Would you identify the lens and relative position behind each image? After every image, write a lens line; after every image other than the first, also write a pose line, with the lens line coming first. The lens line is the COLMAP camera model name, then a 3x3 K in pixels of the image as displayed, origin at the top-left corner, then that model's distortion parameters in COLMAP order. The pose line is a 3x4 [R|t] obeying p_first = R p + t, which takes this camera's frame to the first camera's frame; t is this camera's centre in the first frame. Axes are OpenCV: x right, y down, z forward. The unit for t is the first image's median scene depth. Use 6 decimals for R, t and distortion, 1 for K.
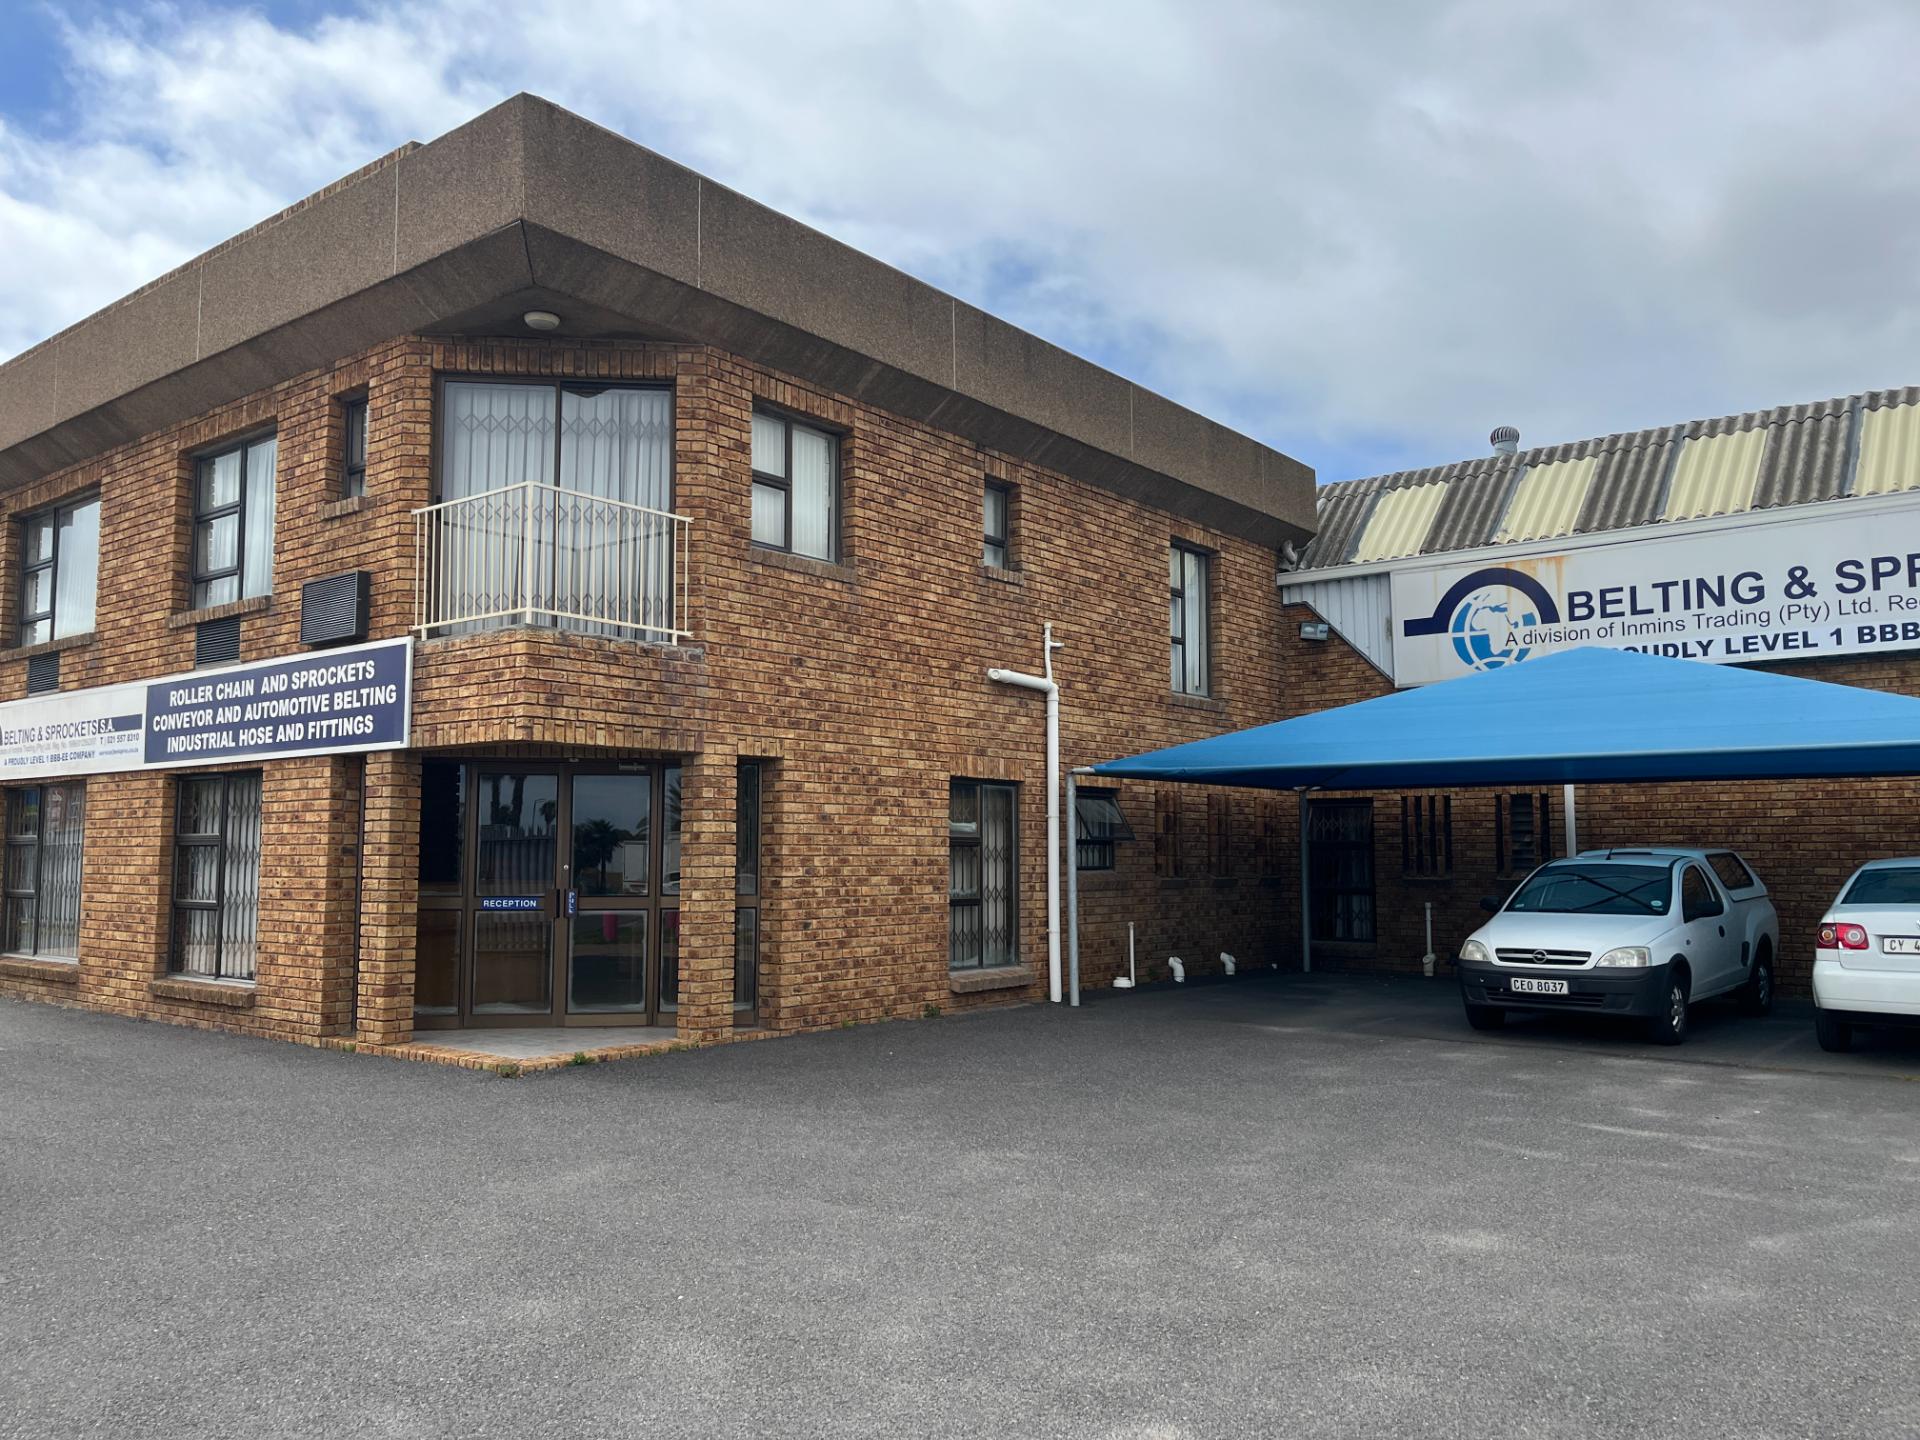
lens RADIAL K [[1450.1, 0, 978.6], [0, 1450.1, 721.8], [0, 0, 1]] dist [0.084359, -0.111301]
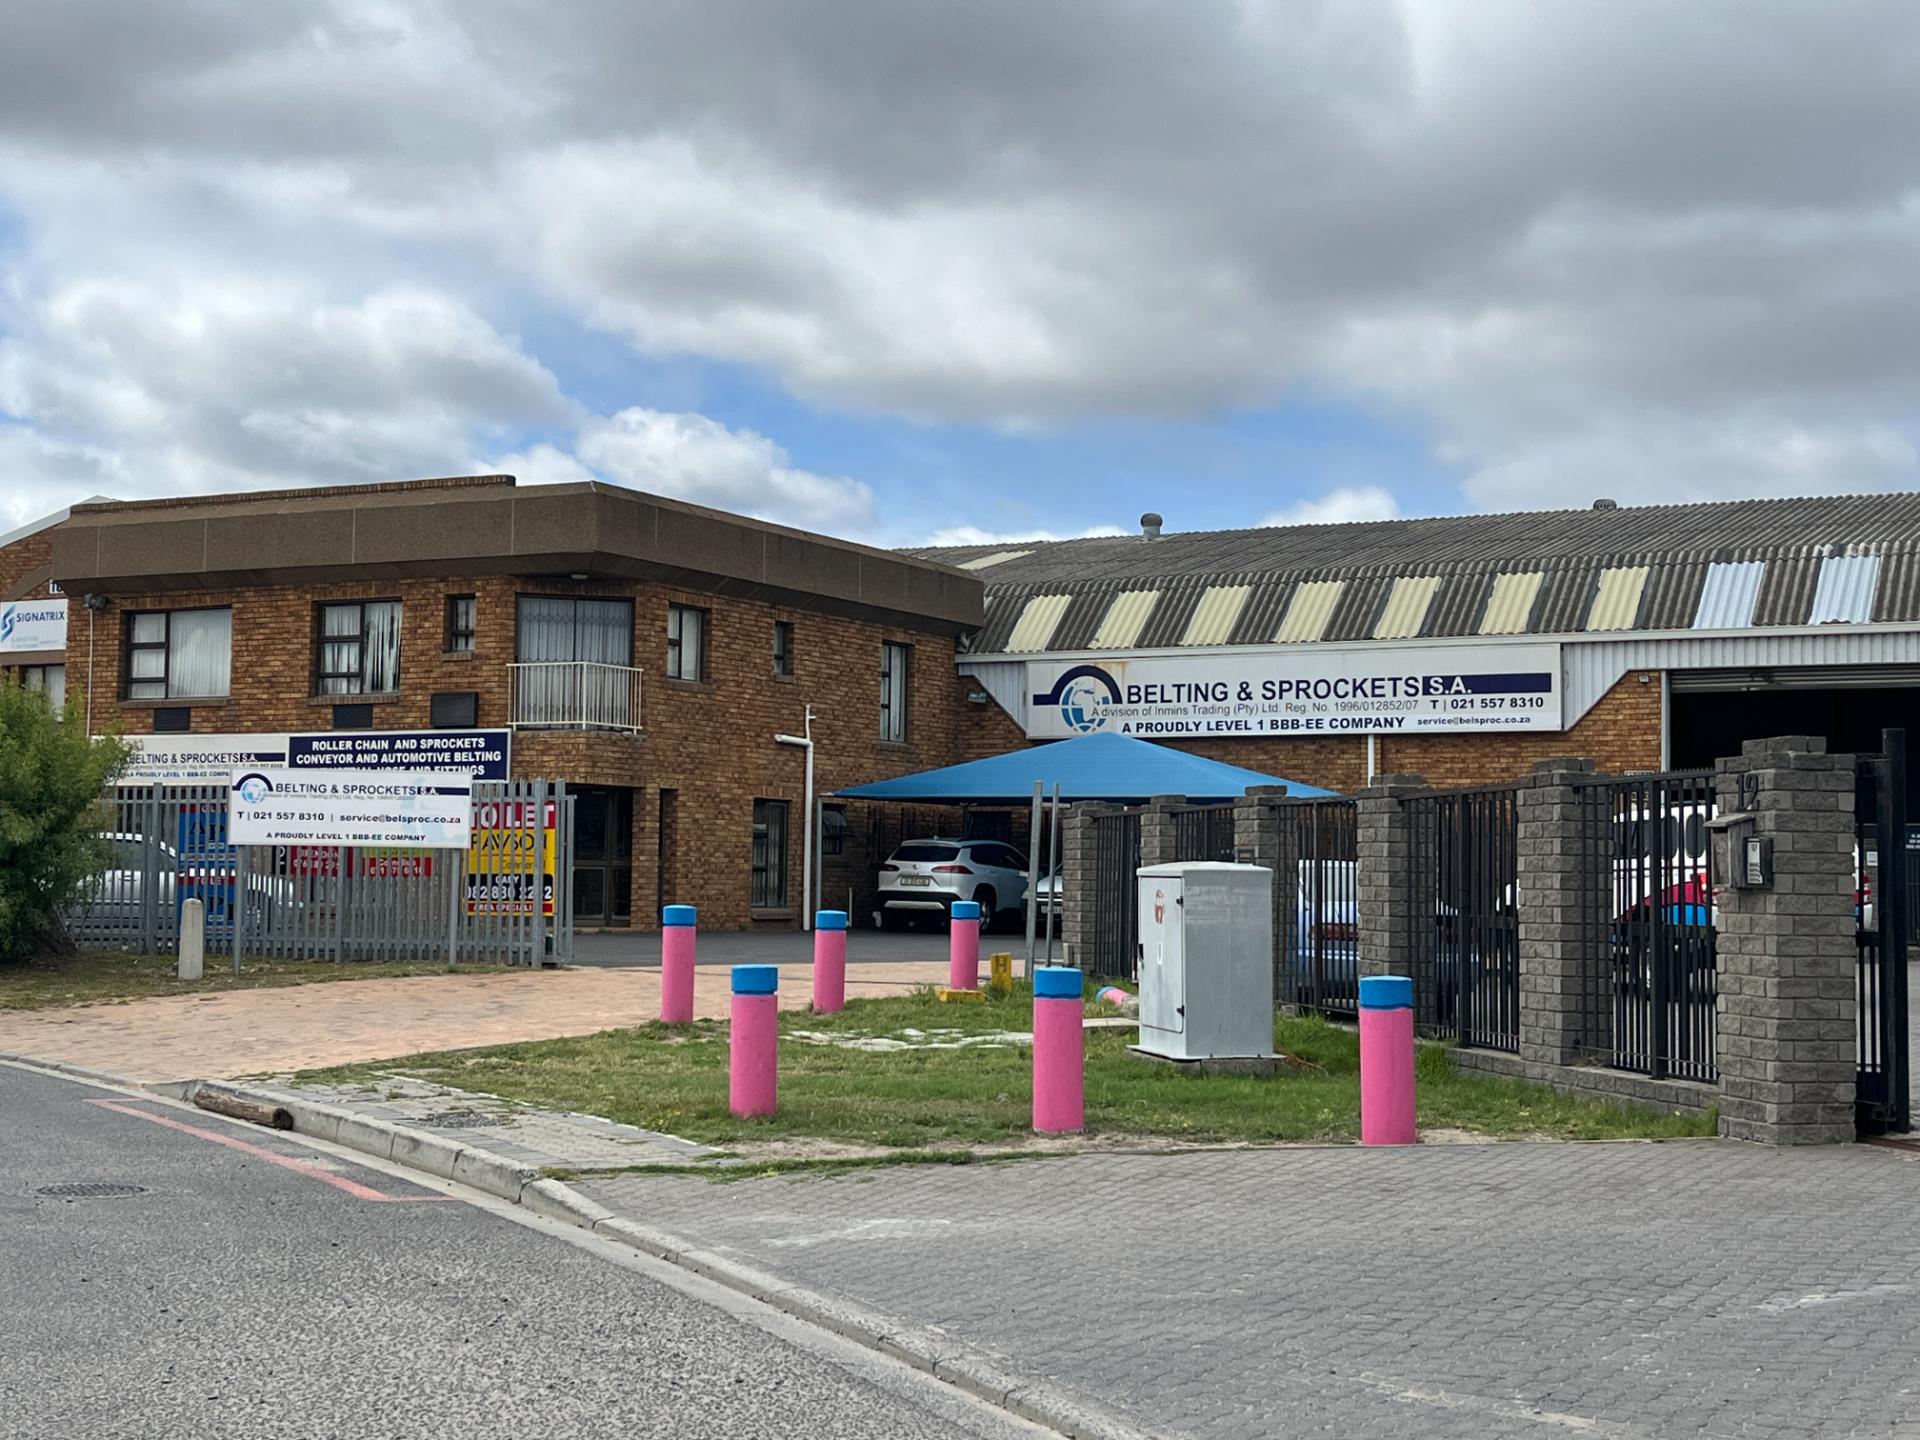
lens RADIAL K [[2632.1, 0, 960.0], [0, 2632.1, 720.0], [0, 0, 1]] dist [0.166134, 0.020279]
pose [[0.986541, 0.024161, 0.161719, -0.244546], [-0.029170, 0.999163, 0.028675, -0.129982], [-0.160891, -0.033007, 0.986420, -1.831917]]
